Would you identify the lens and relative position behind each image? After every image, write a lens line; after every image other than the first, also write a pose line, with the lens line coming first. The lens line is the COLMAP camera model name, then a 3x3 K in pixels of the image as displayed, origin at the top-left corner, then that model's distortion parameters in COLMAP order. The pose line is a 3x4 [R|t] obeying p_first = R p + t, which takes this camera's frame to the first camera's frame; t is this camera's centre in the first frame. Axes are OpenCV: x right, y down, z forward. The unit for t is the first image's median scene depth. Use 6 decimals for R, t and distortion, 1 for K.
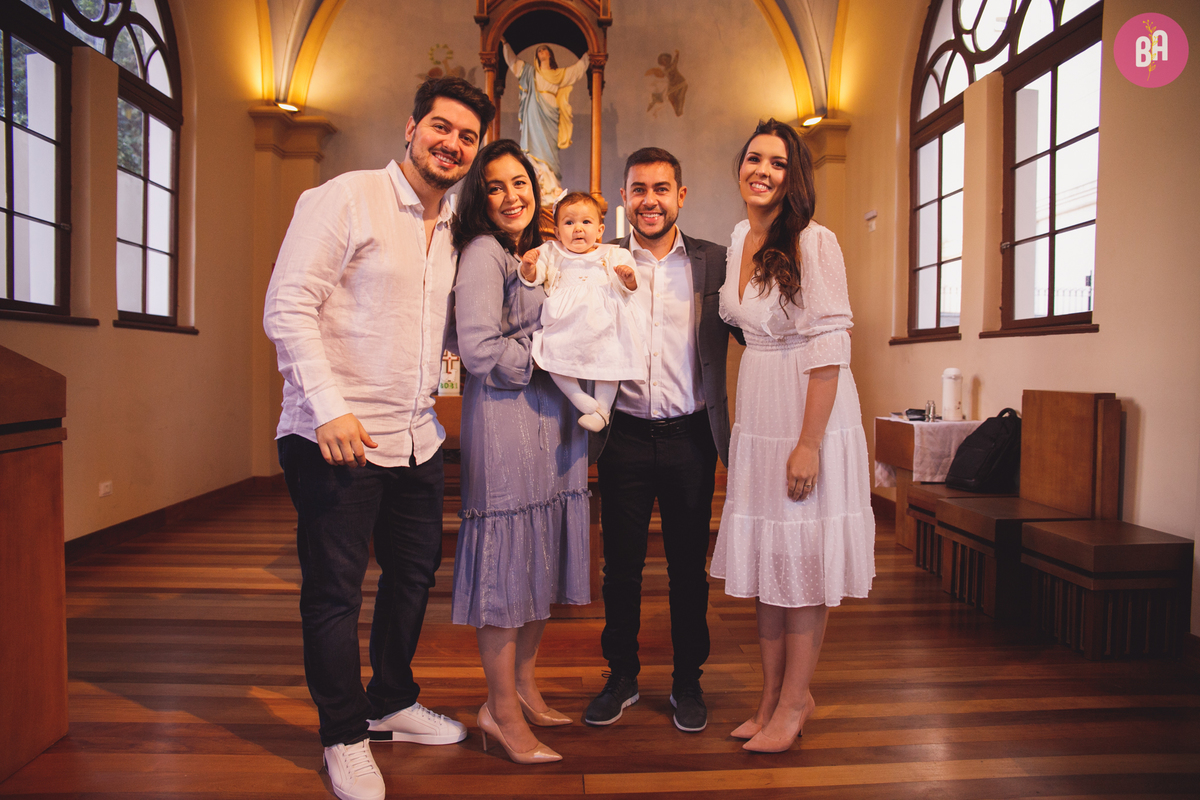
lens RADIAL K [[830.4, 0, 587.3], [0, 830.4, 385.9], [0, 0, 1]] dist [-0.119229, 0.093506]
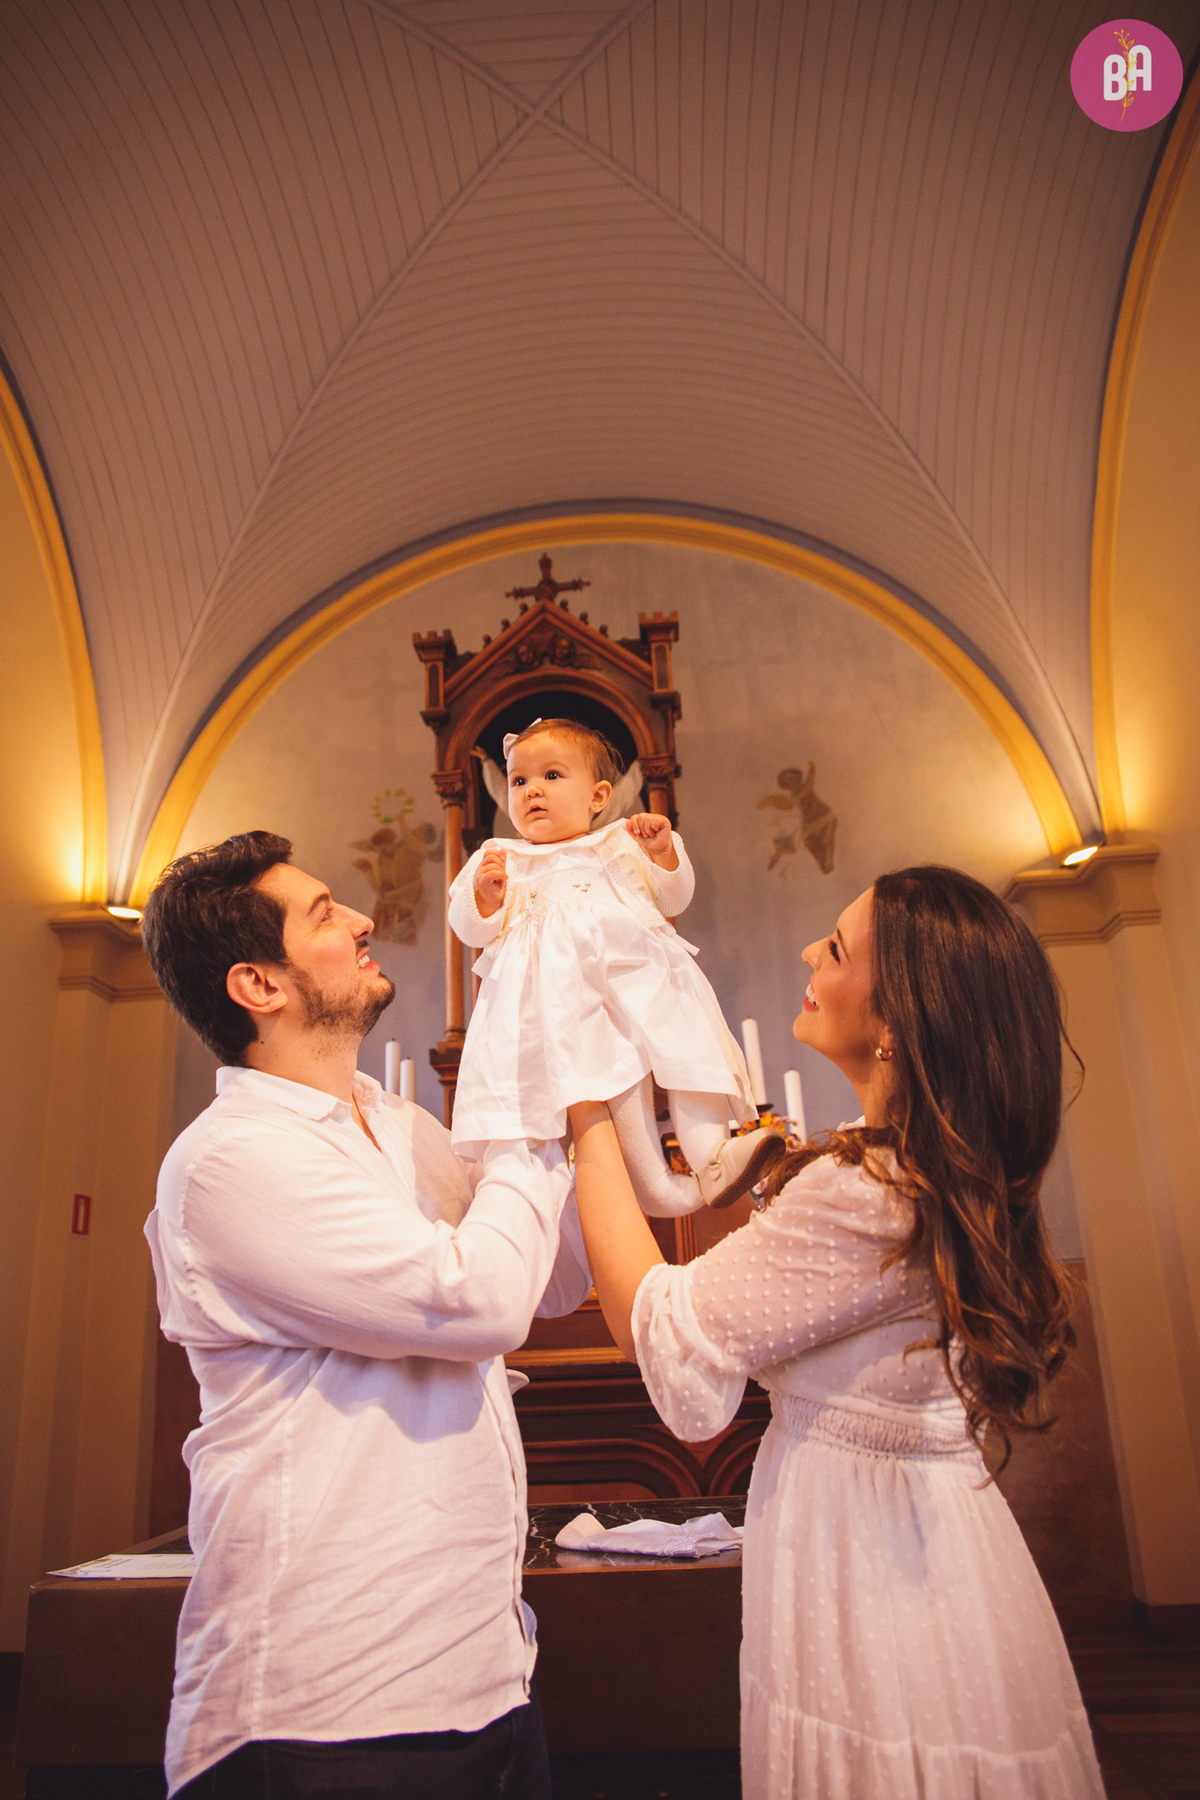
lens RADIAL K [[1245.7, 0, 600.0], [0, 1245.7, 900.0], [0, 0, 1]] dist [-0.119229, 0.093506]
pose [[0.992815, -0.086572, -0.082605, 0.030836], [0.051798, 0.933236, -0.355509, -0.032441], [0.107867, 0.348676, 0.931015, 0.244103]]
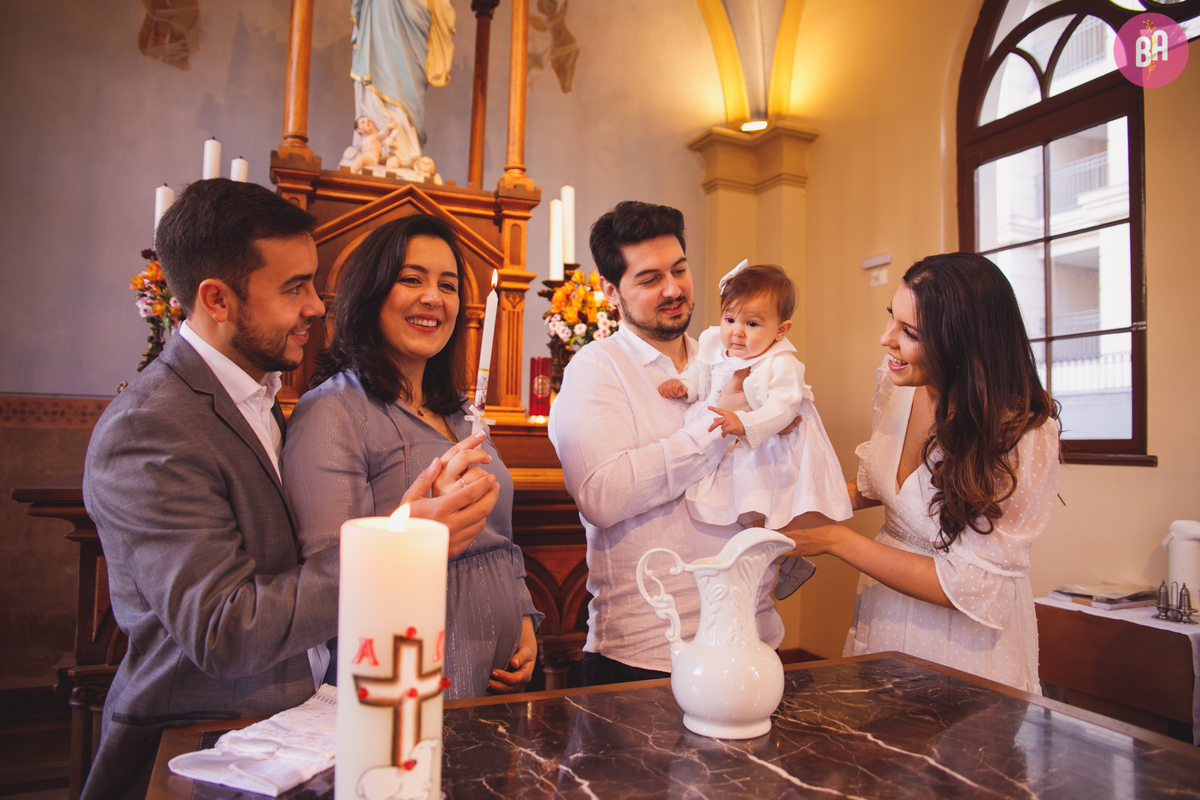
lens RADIAL K [[830.4, 0, 587.3], [0, 830.4, 385.9], [0, 0, 1]] dist [-0.119229, 0.093506]
pose [[0.932199, 0.030841, 0.360630, -0.105794], [-0.003209, 0.997028, -0.076971, -0.050175], [-0.361932, 0.070595, 0.929528, 0.430161]]
